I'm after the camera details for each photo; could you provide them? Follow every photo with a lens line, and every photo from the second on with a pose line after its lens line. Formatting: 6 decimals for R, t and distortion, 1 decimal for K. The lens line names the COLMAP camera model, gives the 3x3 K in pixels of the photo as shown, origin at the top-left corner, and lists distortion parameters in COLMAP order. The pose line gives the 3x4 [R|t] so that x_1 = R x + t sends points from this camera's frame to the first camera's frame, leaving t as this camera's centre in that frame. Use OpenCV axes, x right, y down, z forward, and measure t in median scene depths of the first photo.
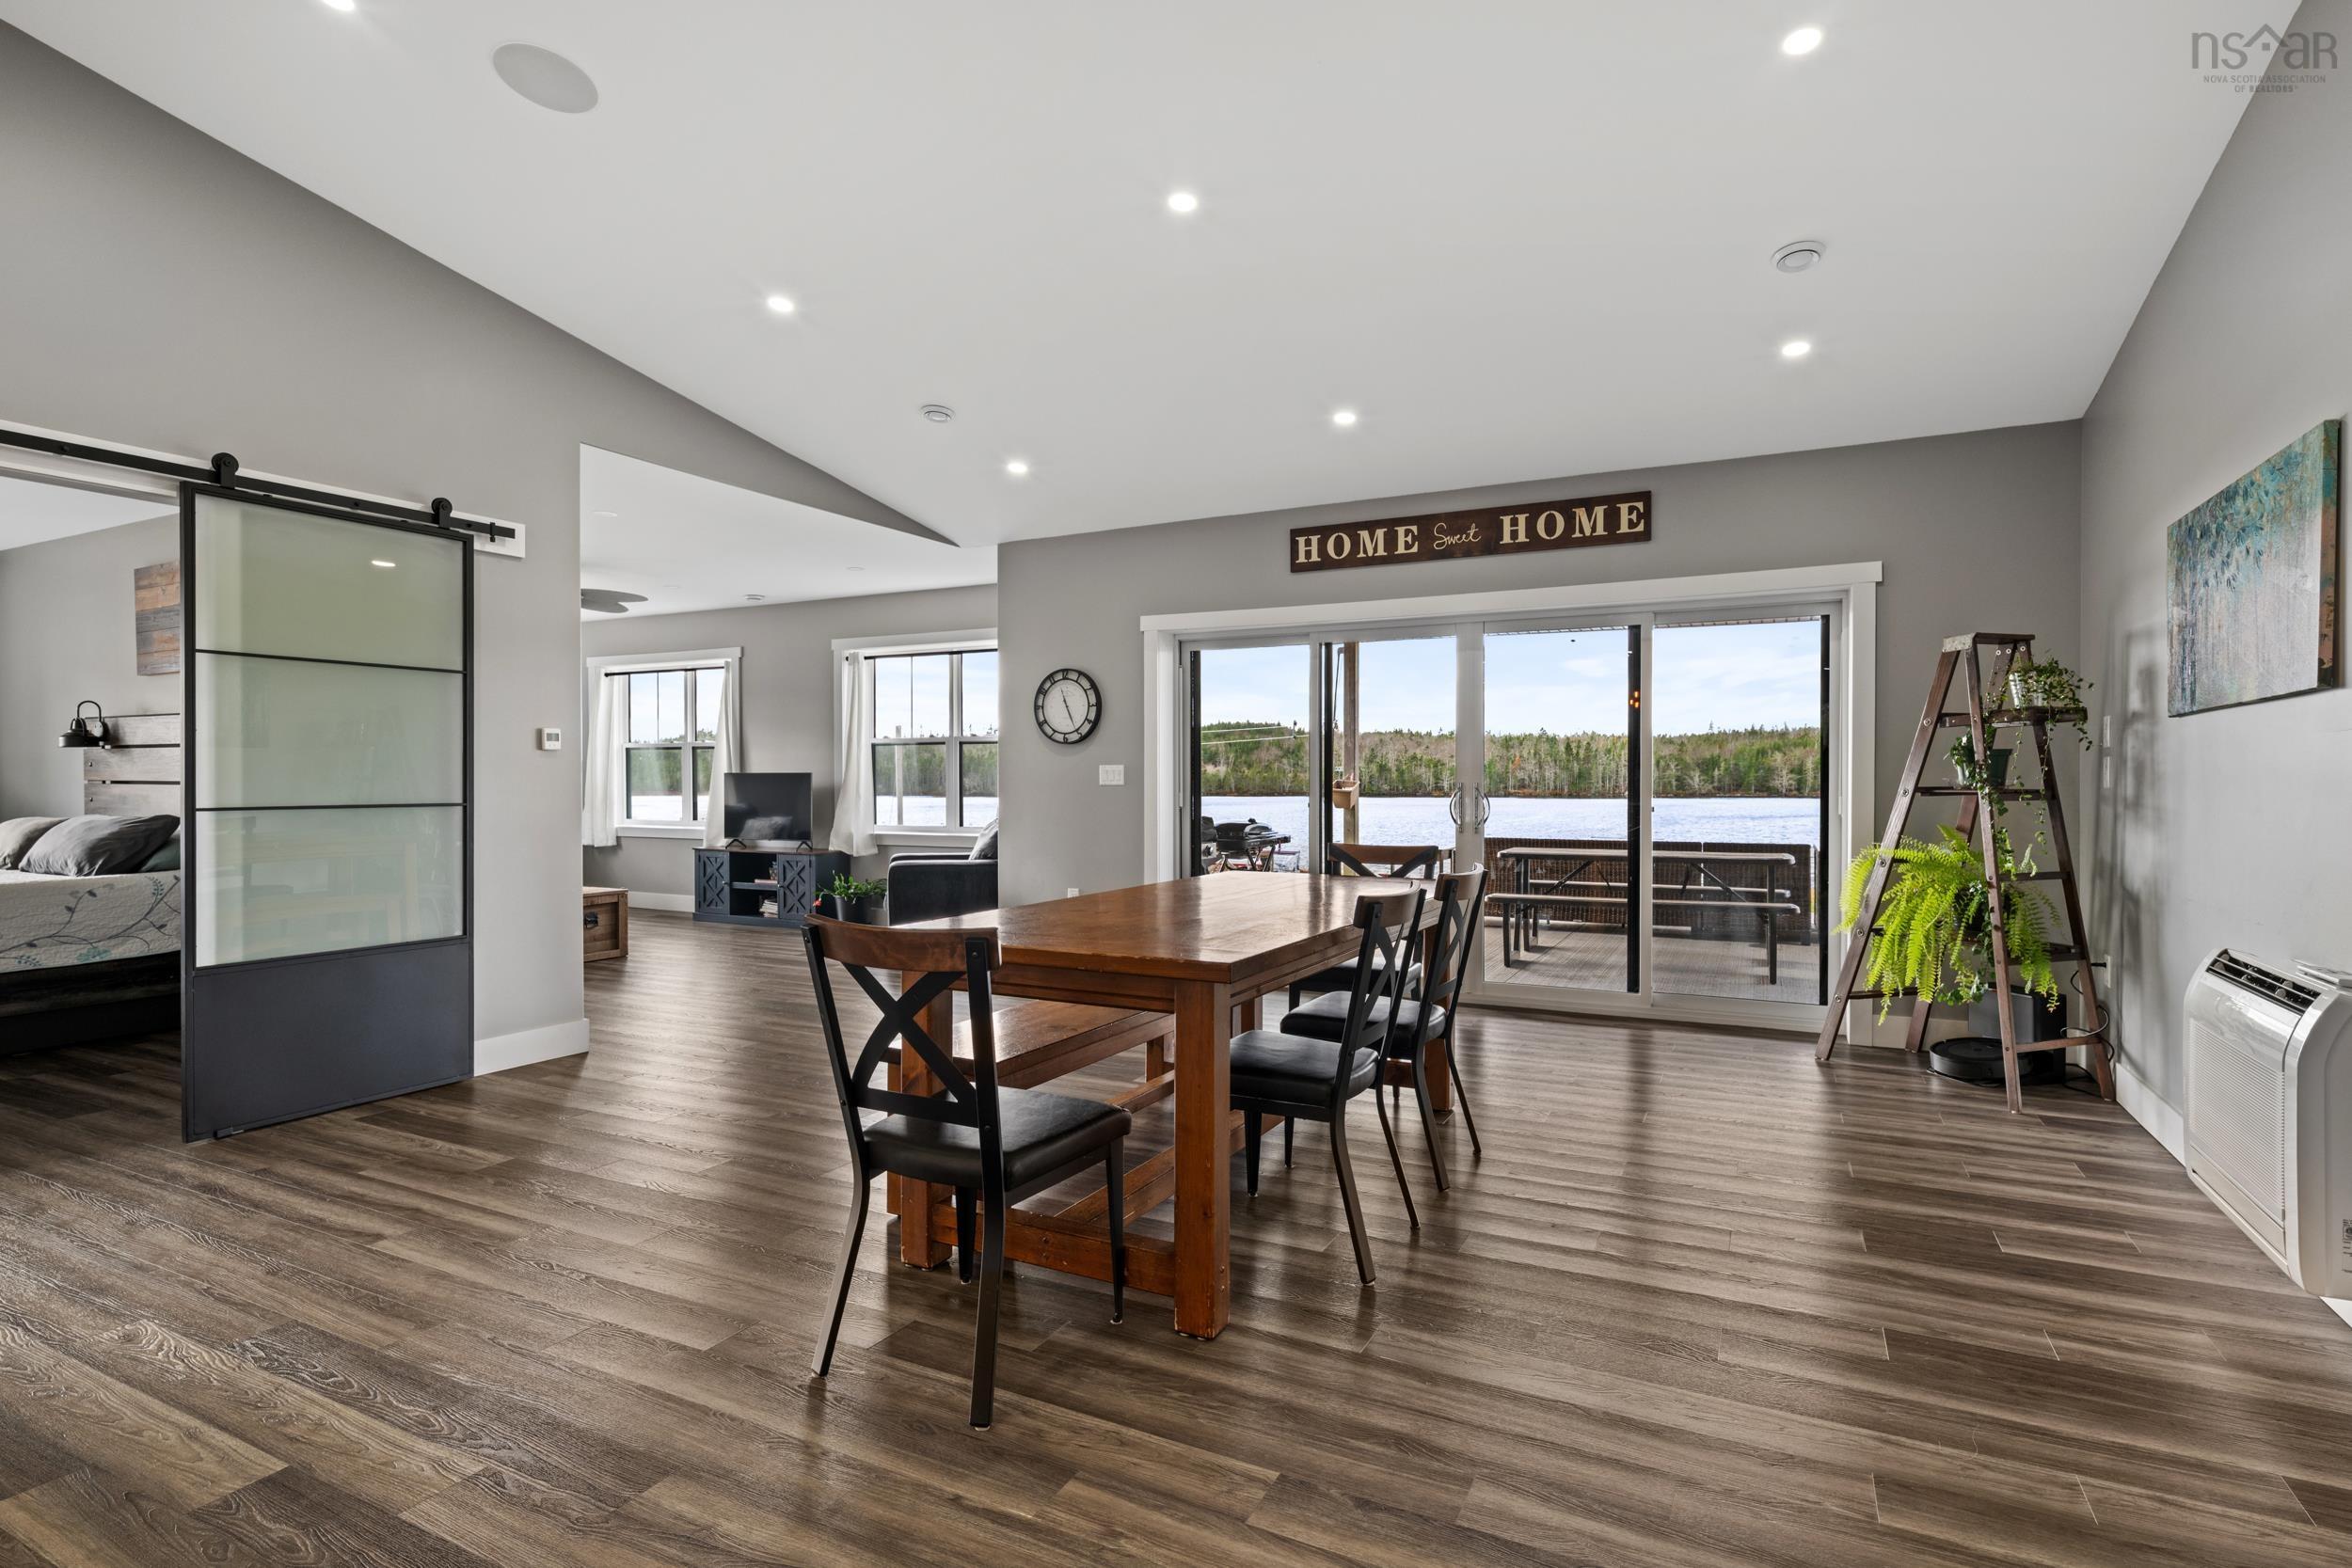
lens RADIAL K [[1167.2, 0, 1176.0], [0, 1167.2, 784.0], [0, 0, 1]] dist [-0.002722, -0.000787]
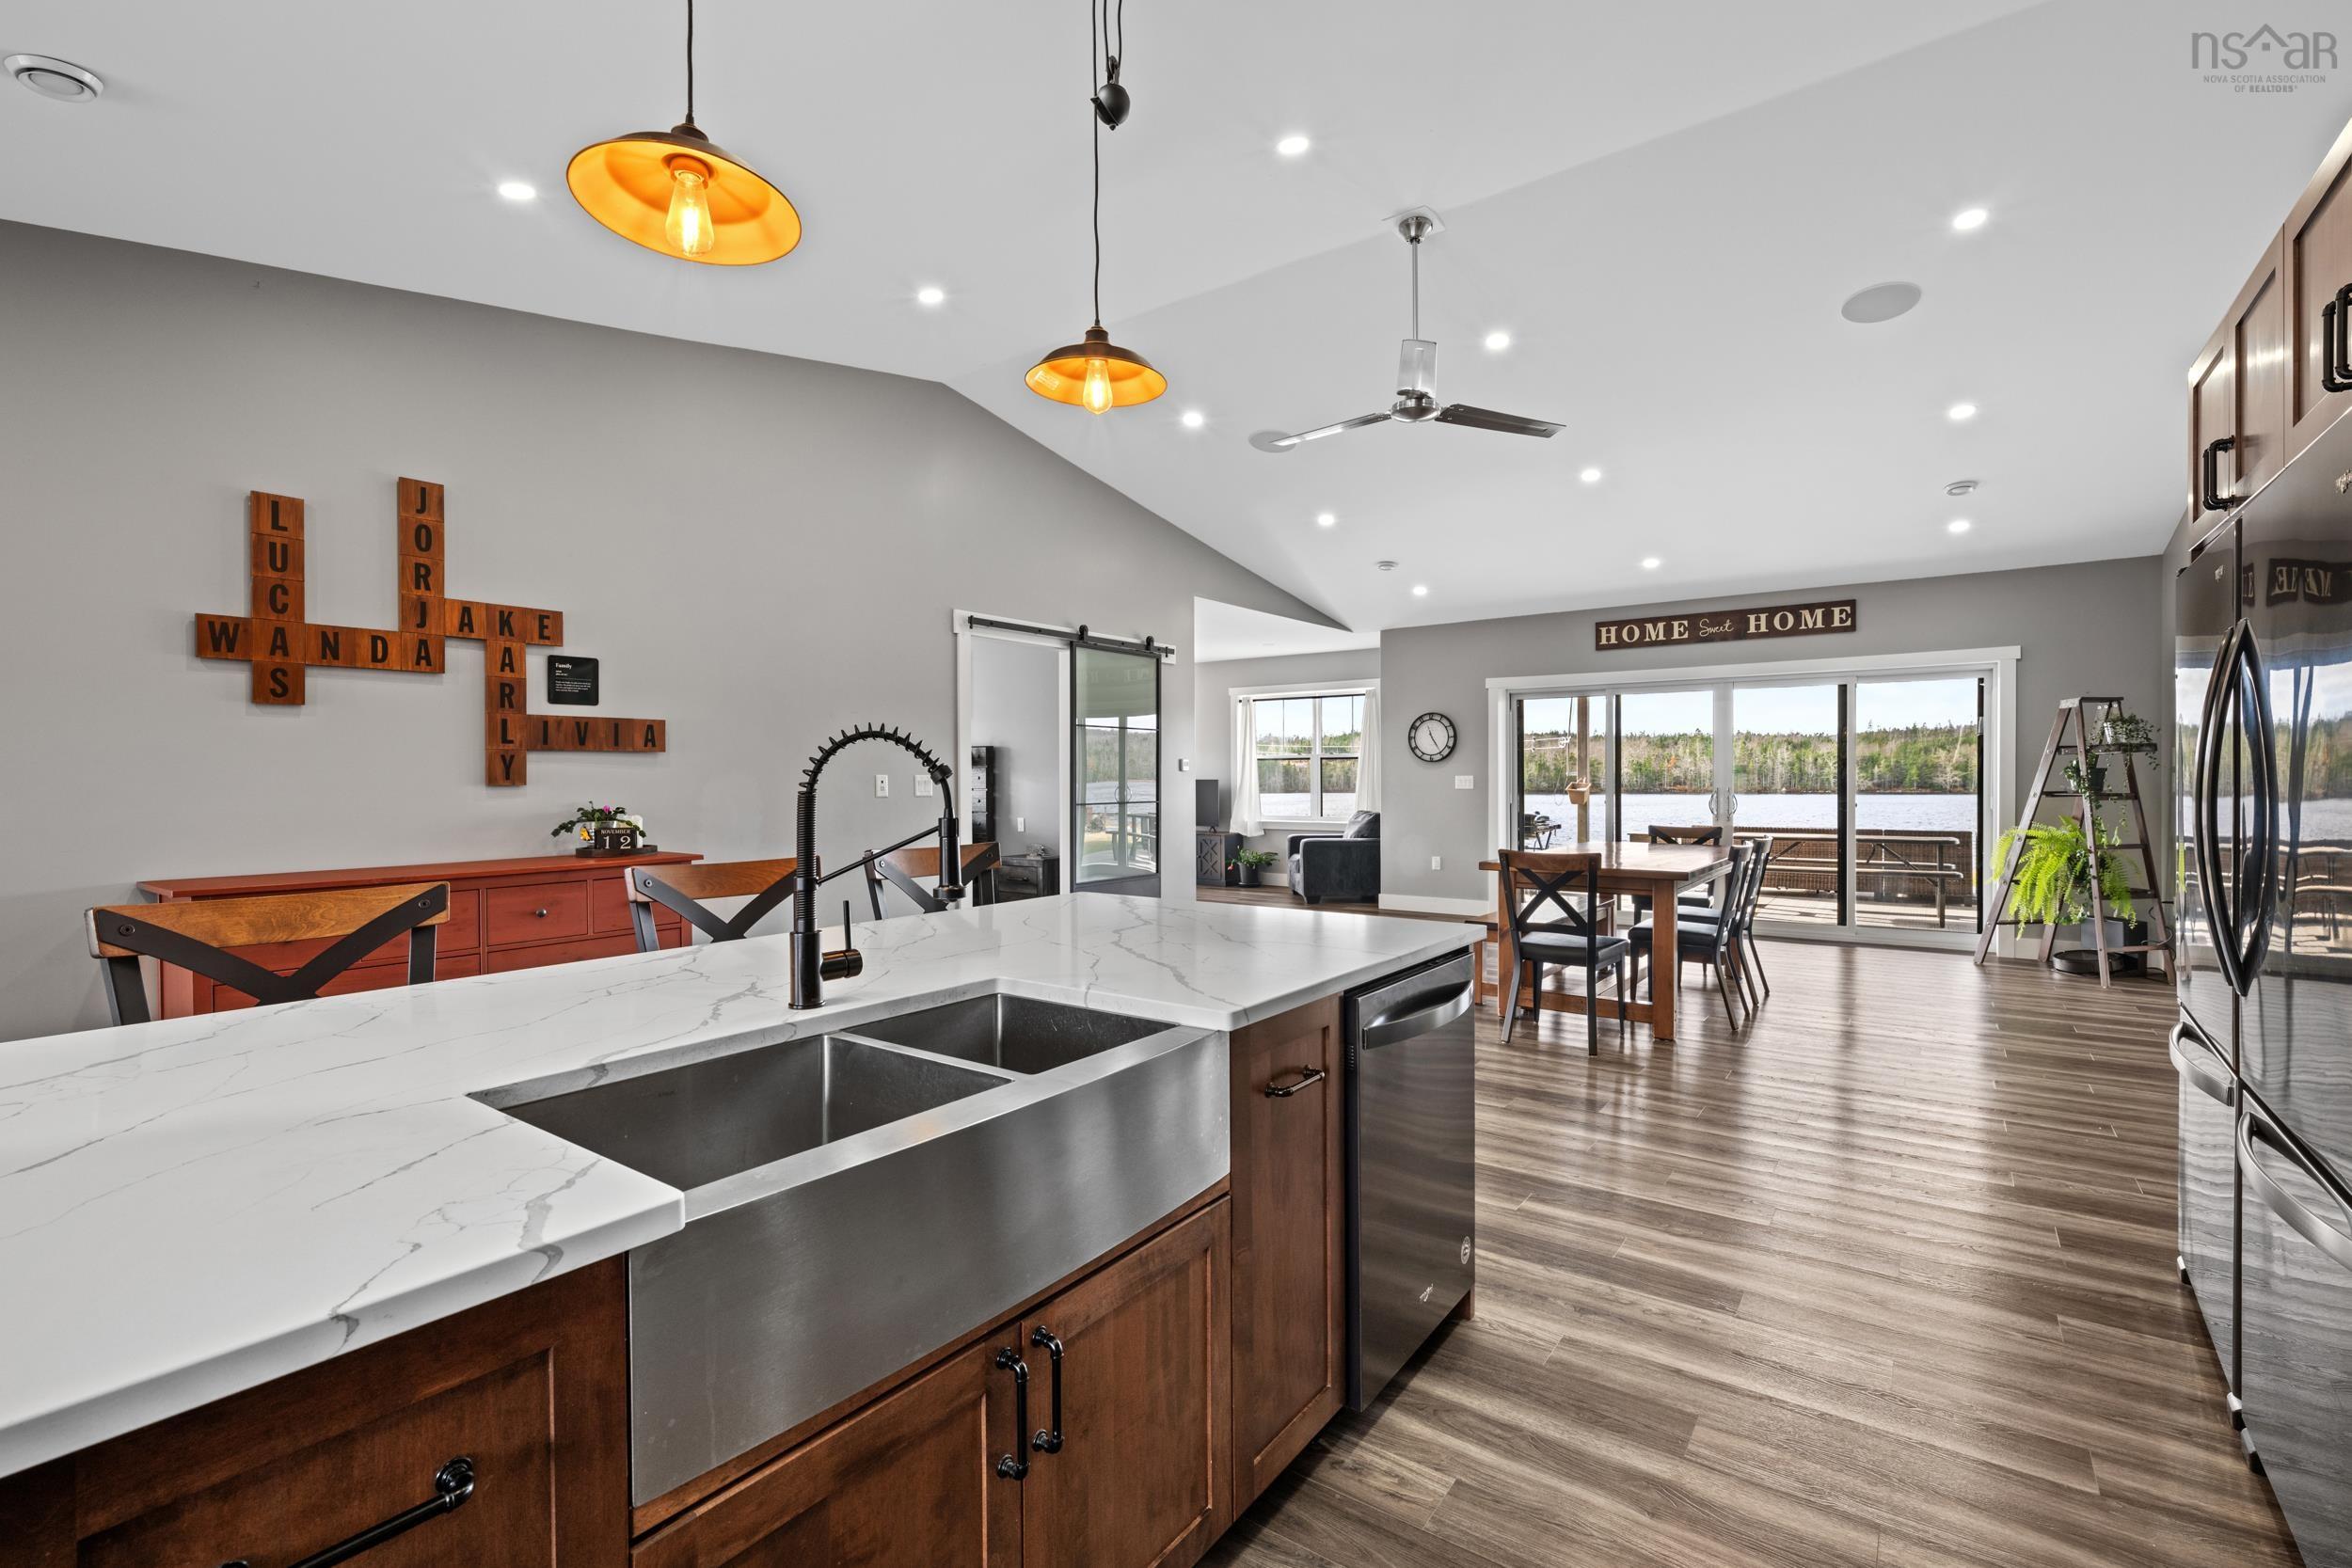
lens RADIAL K [[1039.8, 0, 1176.0], [0, 1039.8, 784.0], [0, 0, 1]] dist [-0.002157, -0.000048]
pose [[0.987394, -0.001721, -0.158271, -0.260247], [0.002061, 0.999996, 0.001987, -0.010769], [0.158267, -0.002288, 0.987394, -0.493566]]
